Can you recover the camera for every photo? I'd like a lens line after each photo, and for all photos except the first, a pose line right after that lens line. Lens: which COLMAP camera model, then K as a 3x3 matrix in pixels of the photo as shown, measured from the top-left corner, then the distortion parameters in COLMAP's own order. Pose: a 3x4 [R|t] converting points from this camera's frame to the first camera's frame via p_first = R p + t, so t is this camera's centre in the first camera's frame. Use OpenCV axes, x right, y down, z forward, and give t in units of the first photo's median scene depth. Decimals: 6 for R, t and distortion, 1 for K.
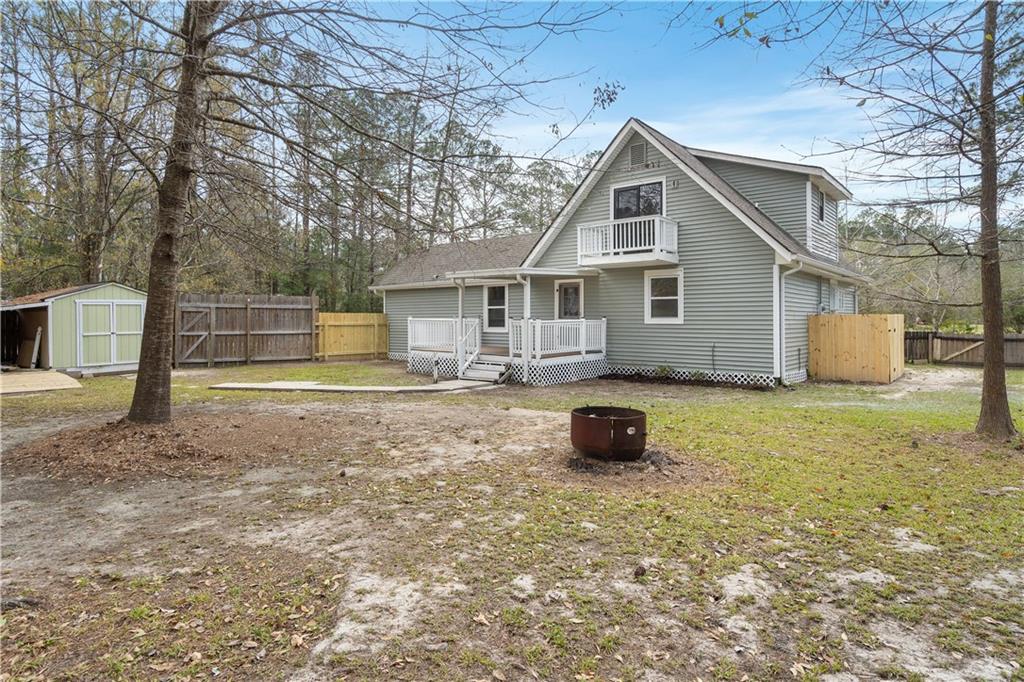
lens RADIAL K [[573.4, 0, 510.1], [0, 573.4, 337.4], [0, 0, 1]] dist [0.002307, 0.000089]
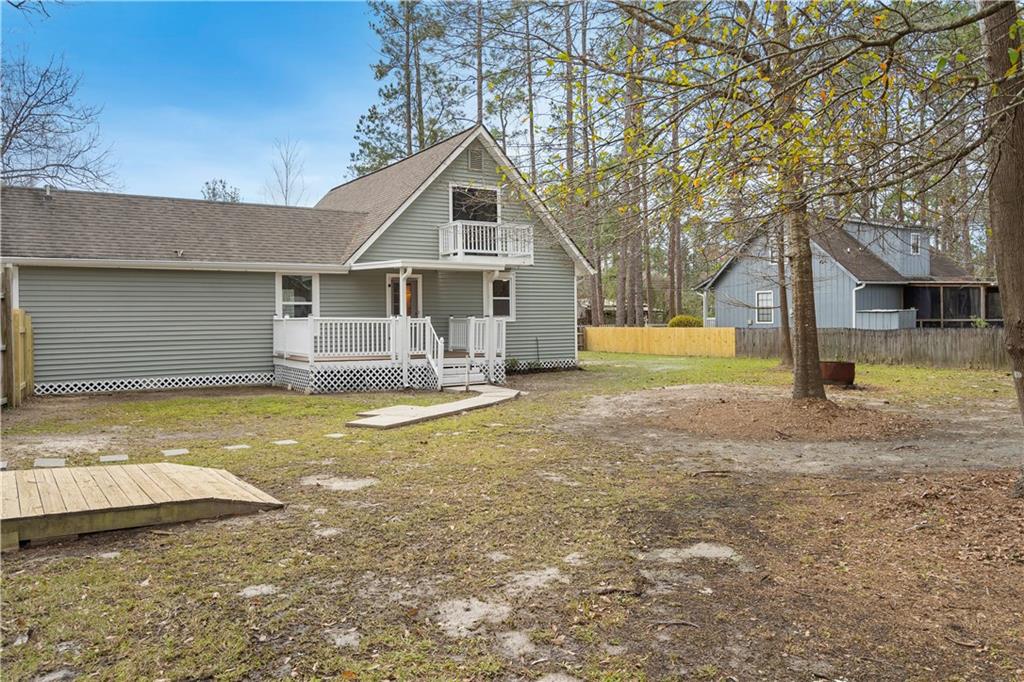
lens RADIAL K [[734.0, 0, 511.7], [0, 734.0, 335.3], [0, 0, 1]] dist [-0.009154, -0.000358]
pose [[0.308082, -0.022000, 0.951105, -1.010462], [0.040716, 0.999121, 0.009922, -0.010321], [-0.950488, 0.035668, 0.308707, 0.518069]]
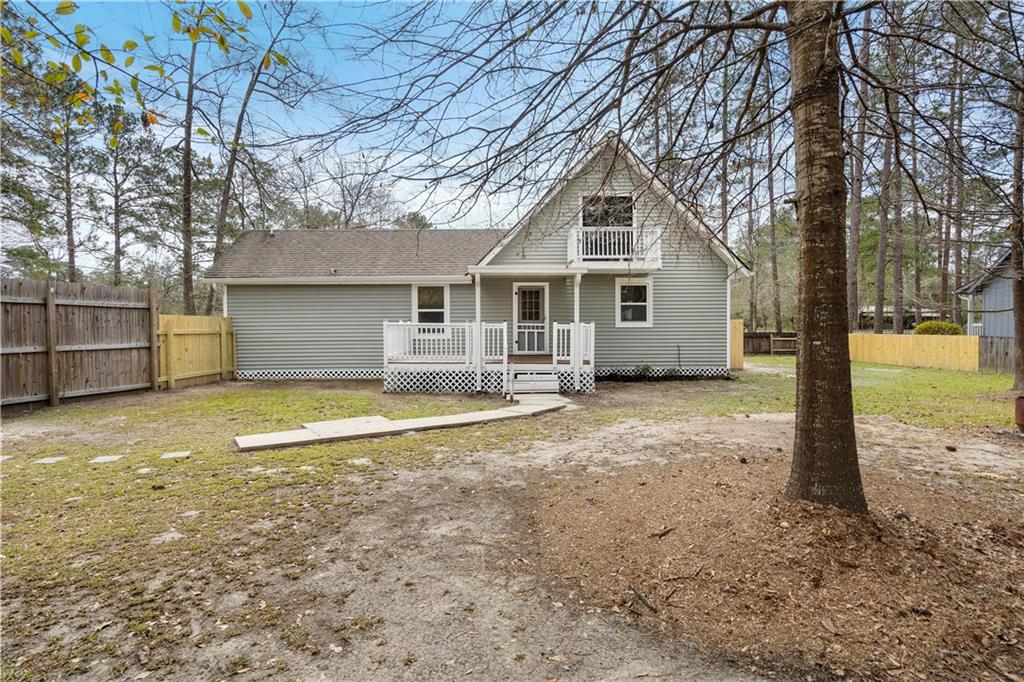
lens RADIAL K [[516.3, 0, 514.0], [0, 516.3, 341.2], [0, 0, 1]] dist [-0.001104, -0.000253]
pose [[0.754147, -0.021756, 0.656346, -0.526741], [0.025908, 0.999659, 0.003369, -0.006264], [-0.656195, 0.014464, 0.754453, 0.386267]]
